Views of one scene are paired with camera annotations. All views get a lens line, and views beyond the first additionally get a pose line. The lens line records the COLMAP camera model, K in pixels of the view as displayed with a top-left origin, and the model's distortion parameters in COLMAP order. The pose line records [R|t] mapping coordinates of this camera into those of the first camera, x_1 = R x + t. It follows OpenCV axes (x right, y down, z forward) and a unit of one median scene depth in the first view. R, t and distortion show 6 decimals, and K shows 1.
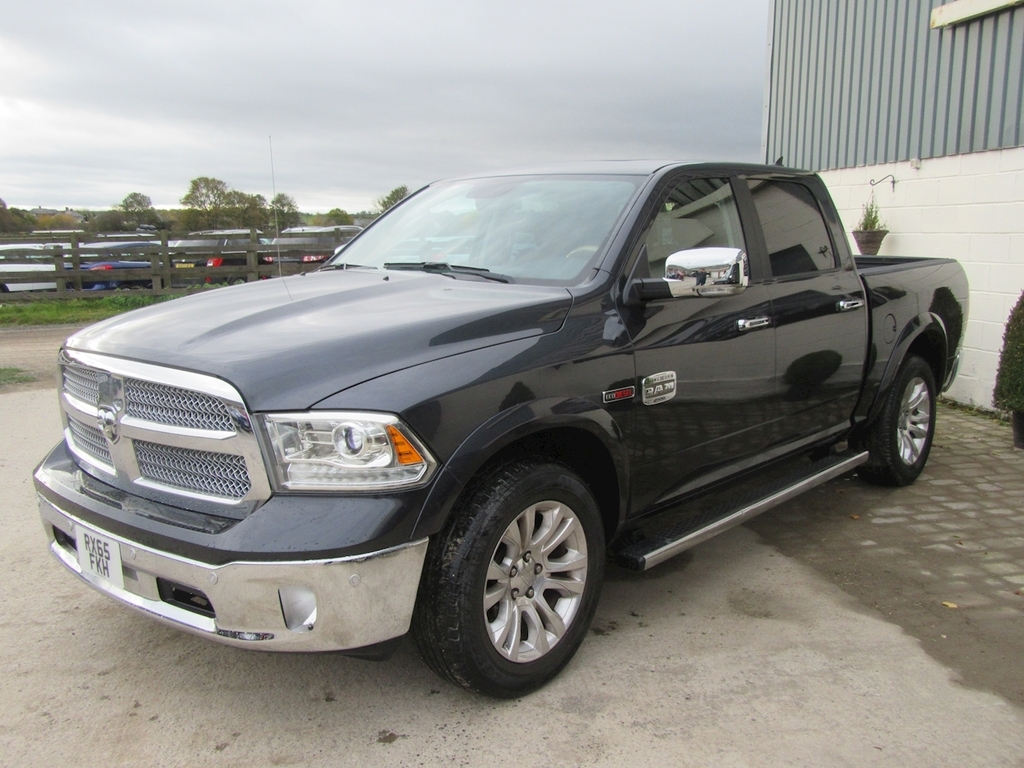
lens RADIAL K [[944.2, 0, 512.3], [0, 944.2, 386.6], [0, 0, 1]] dist [0.029761, 0.000000]
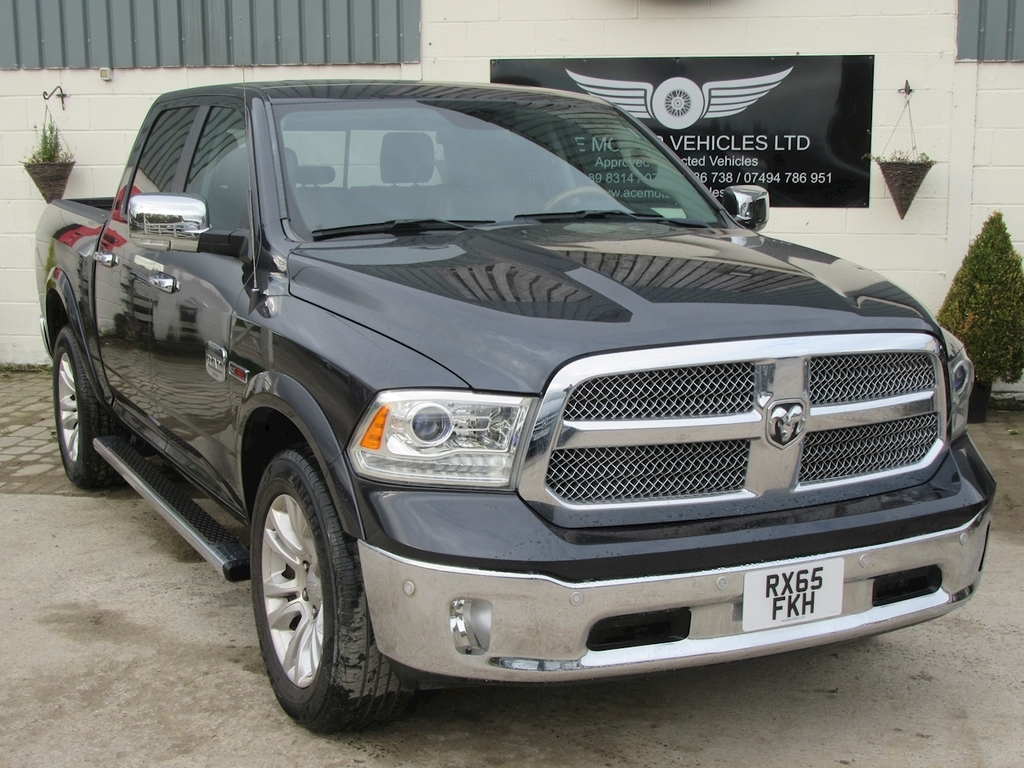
lens RADIAL K [[1514.6, 0, 517.2], [0, 1514.6, 386.8], [0, 0, 1]] dist [0.023894, 0.000000]
pose [[0.361780, -0.142213, 0.921353, -1.463917], [0.151384, 0.984141, 0.092462, -0.123517], [-0.919890, 0.106027, 0.377571, 0.644444]]
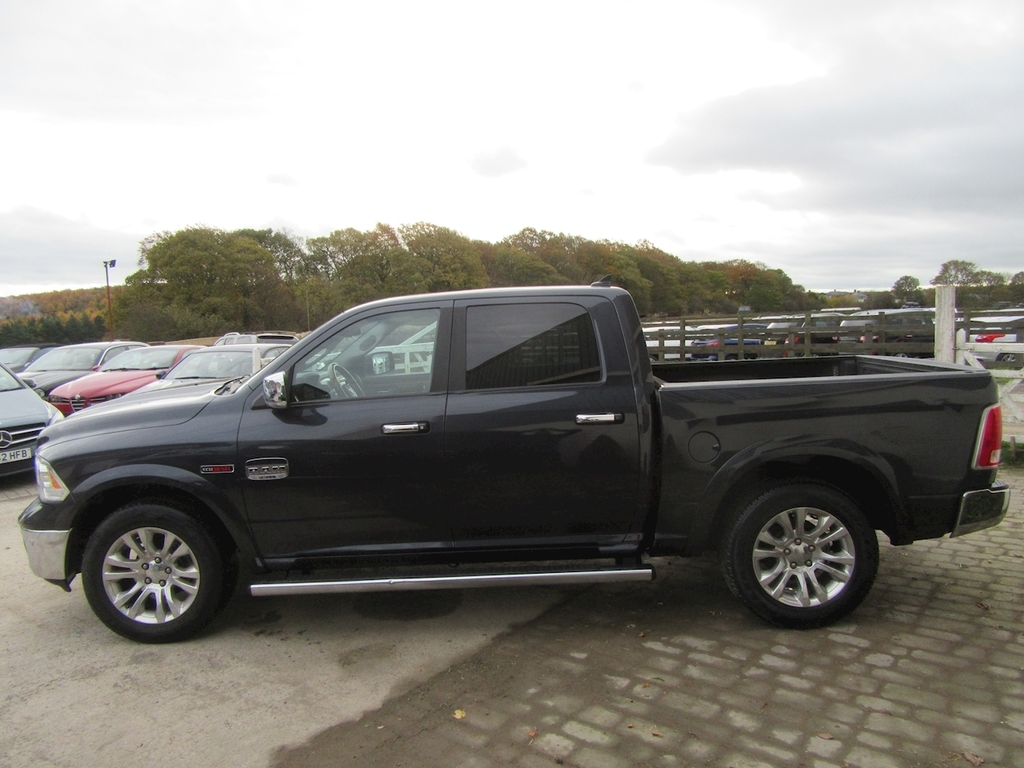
lens RADIAL K [[737.7, 0, 519.8], [0, 737.7, 384.9], [0, 0, 1]] dist [0.007783, -0.021783]
pose [[0.664739, 0.054602, -0.745078, 1.281013], [-0.098084, 0.995071, -0.014585, -0.154693], [0.740609, 0.082775, 0.666818, 0.545520]]
